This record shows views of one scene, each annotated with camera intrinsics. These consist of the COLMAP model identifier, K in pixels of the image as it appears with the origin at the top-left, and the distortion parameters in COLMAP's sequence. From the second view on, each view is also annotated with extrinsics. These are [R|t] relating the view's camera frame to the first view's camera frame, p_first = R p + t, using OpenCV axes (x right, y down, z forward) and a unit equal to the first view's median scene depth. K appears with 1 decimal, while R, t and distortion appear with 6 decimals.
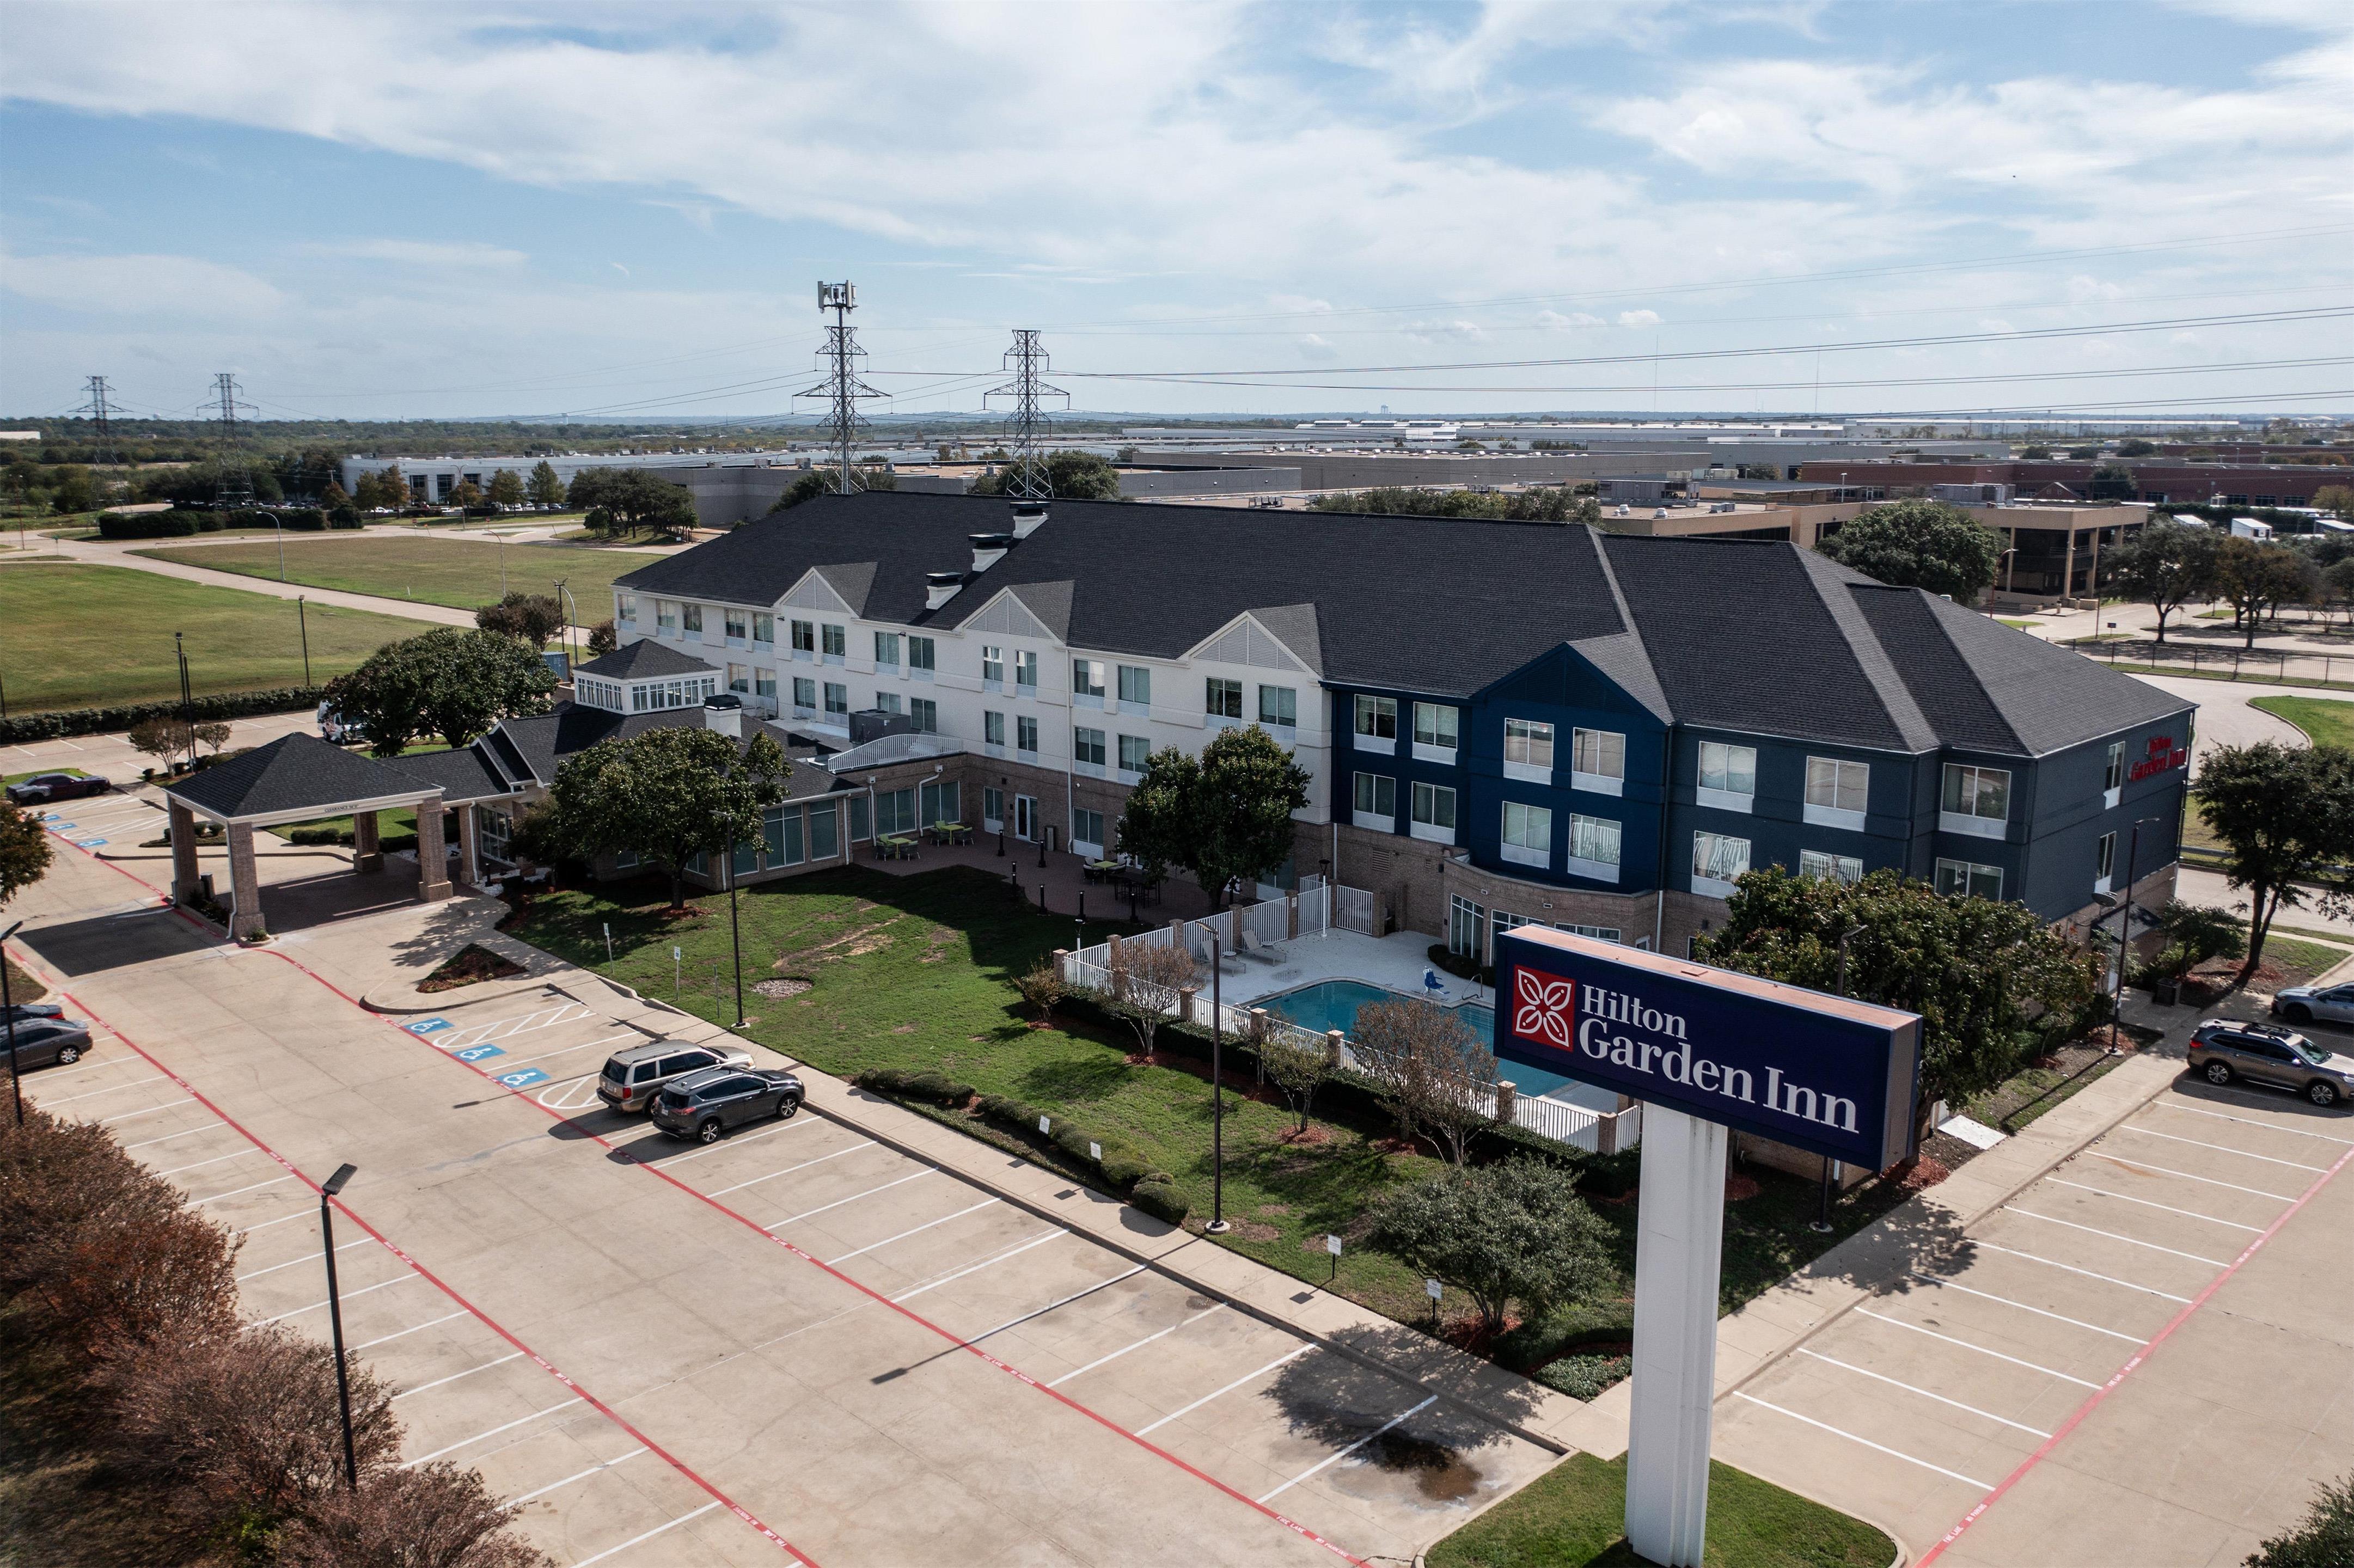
lens RADIAL K [[1858.9, 0, 1152.1], [0, 1858.9, 785.4], [0, 0, 1]] dist [-0.023876, 0.002078]
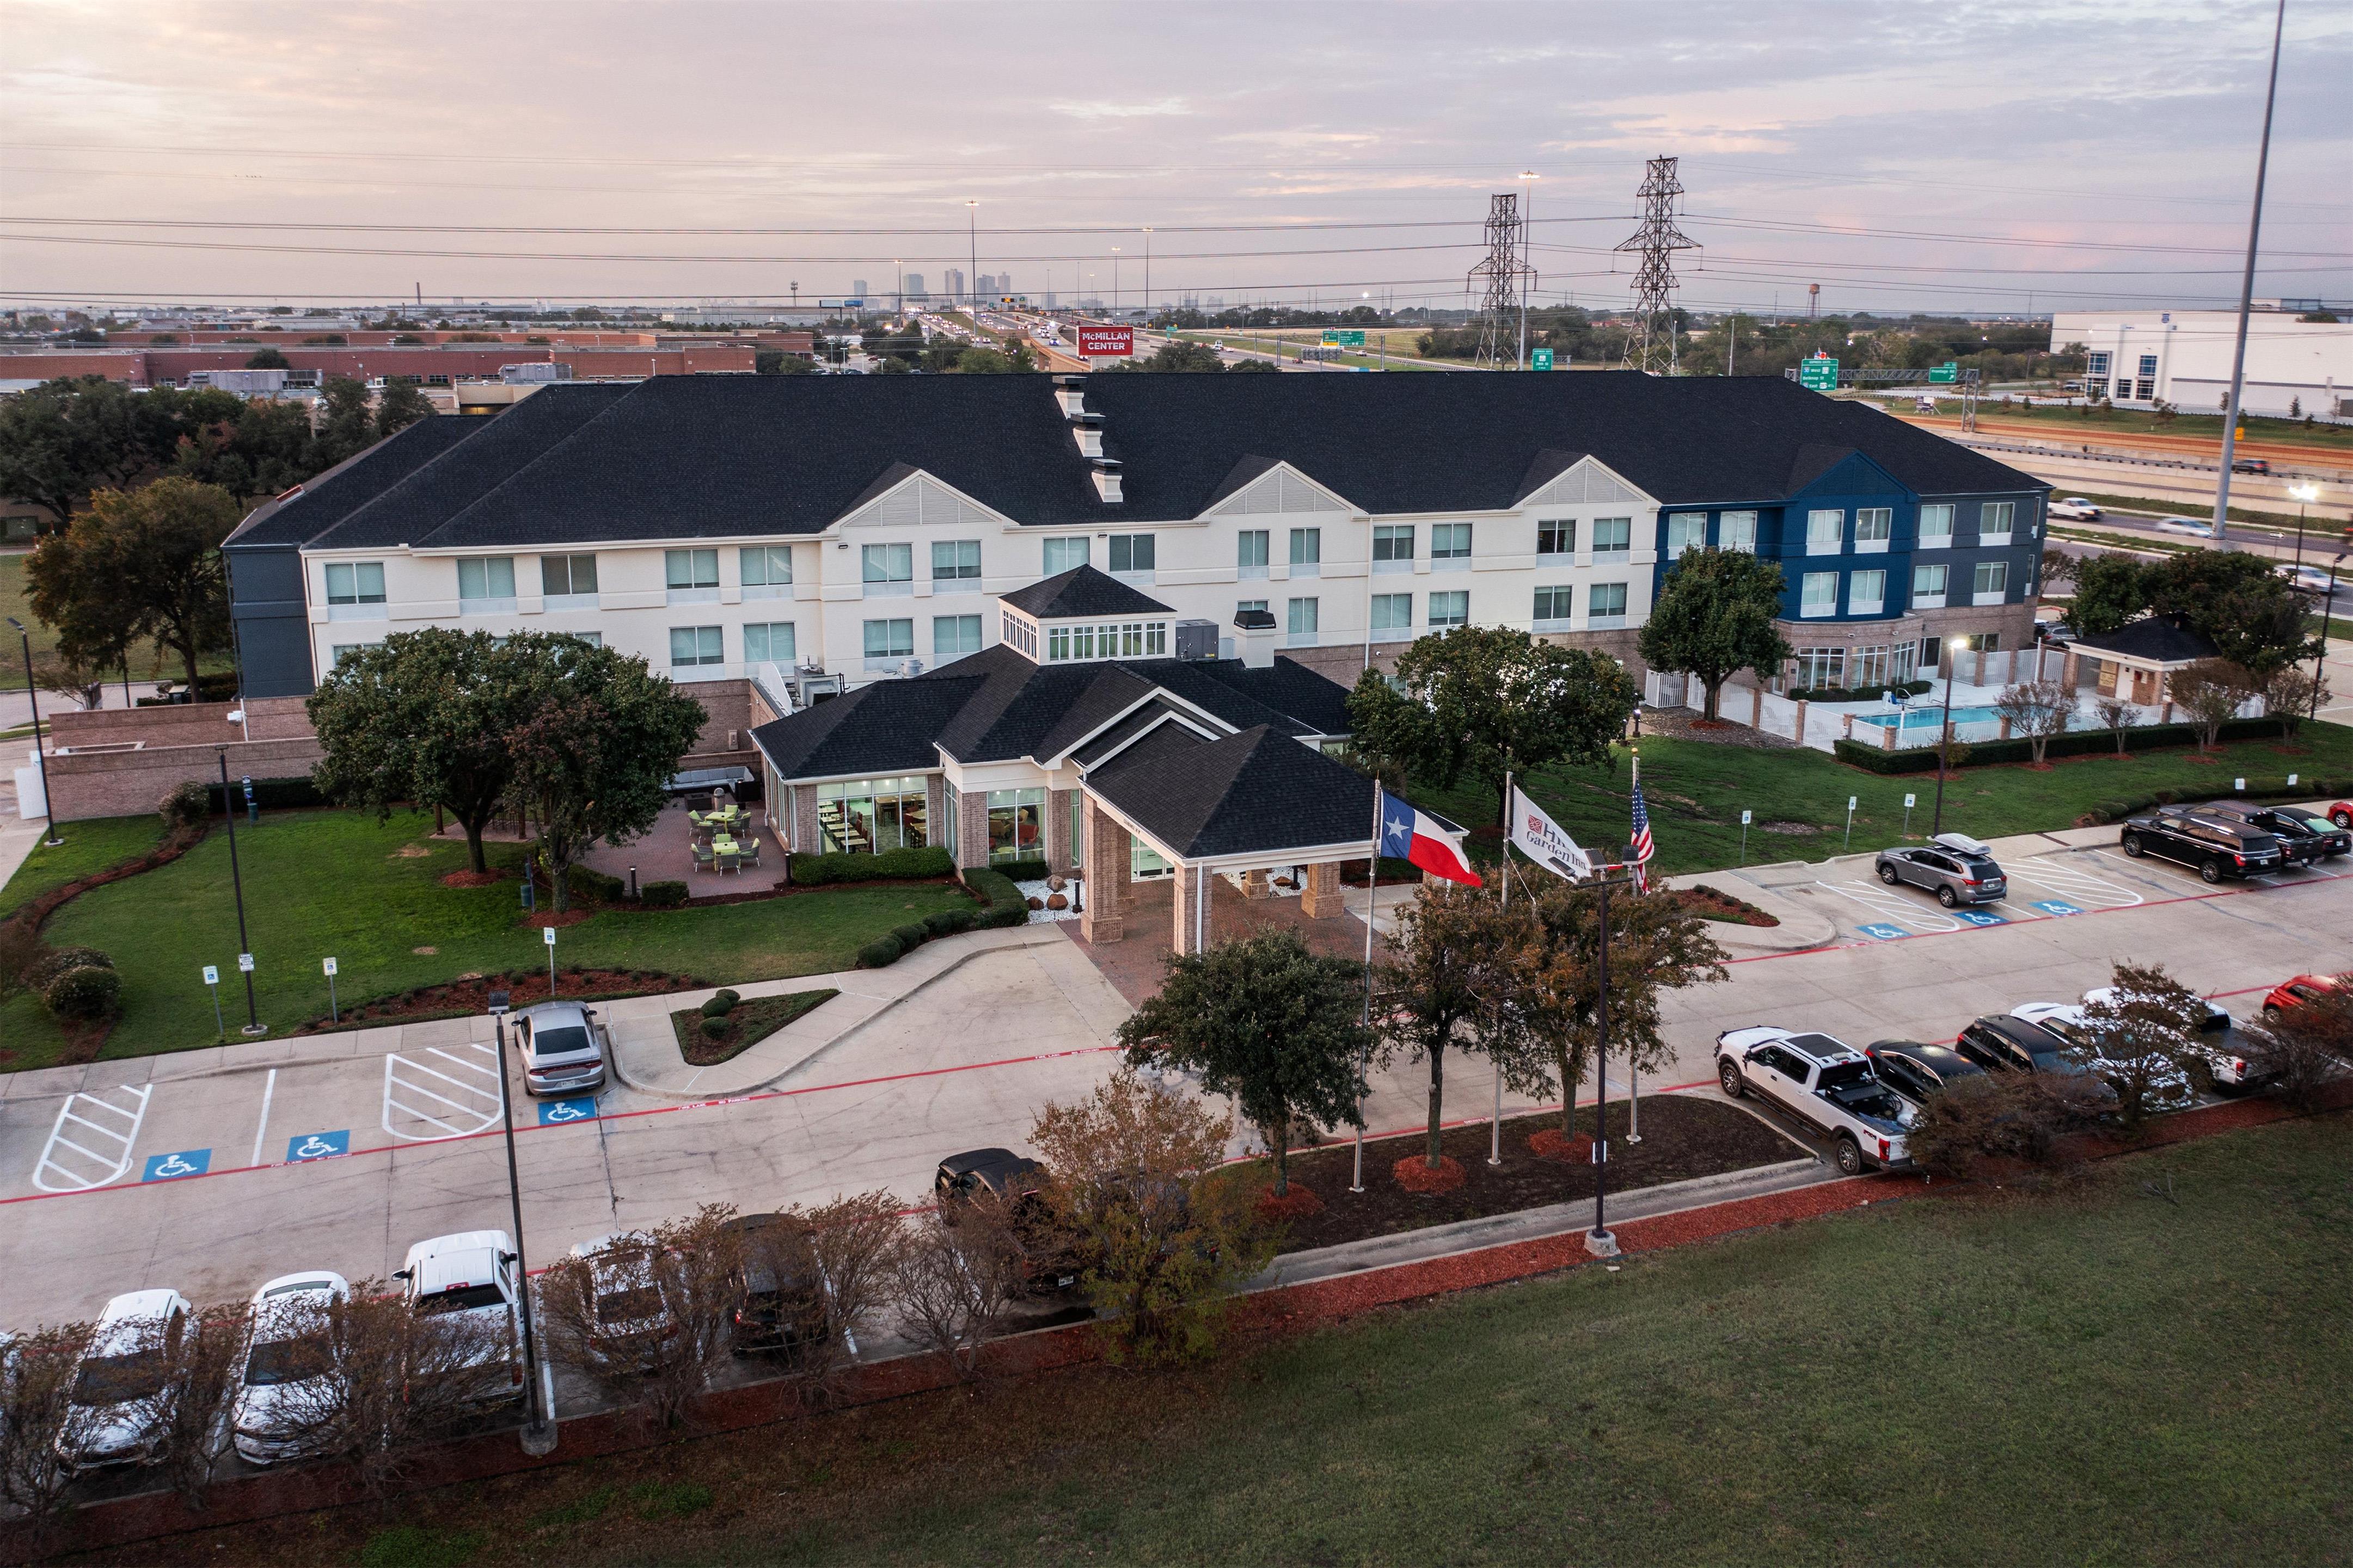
lens RADIAL K [[1858.3, 0, 1189.3], [0, 1858.3, 846.7], [0, 0, 1]] dist [-0.023876, 0.002078]
pose [[0.401446, -0.249722, 0.881181, -1.090051], [0.171956, 0.965553, 0.195293, -0.124255], [-0.899596, 0.073125, 0.430558, 0.740173]]
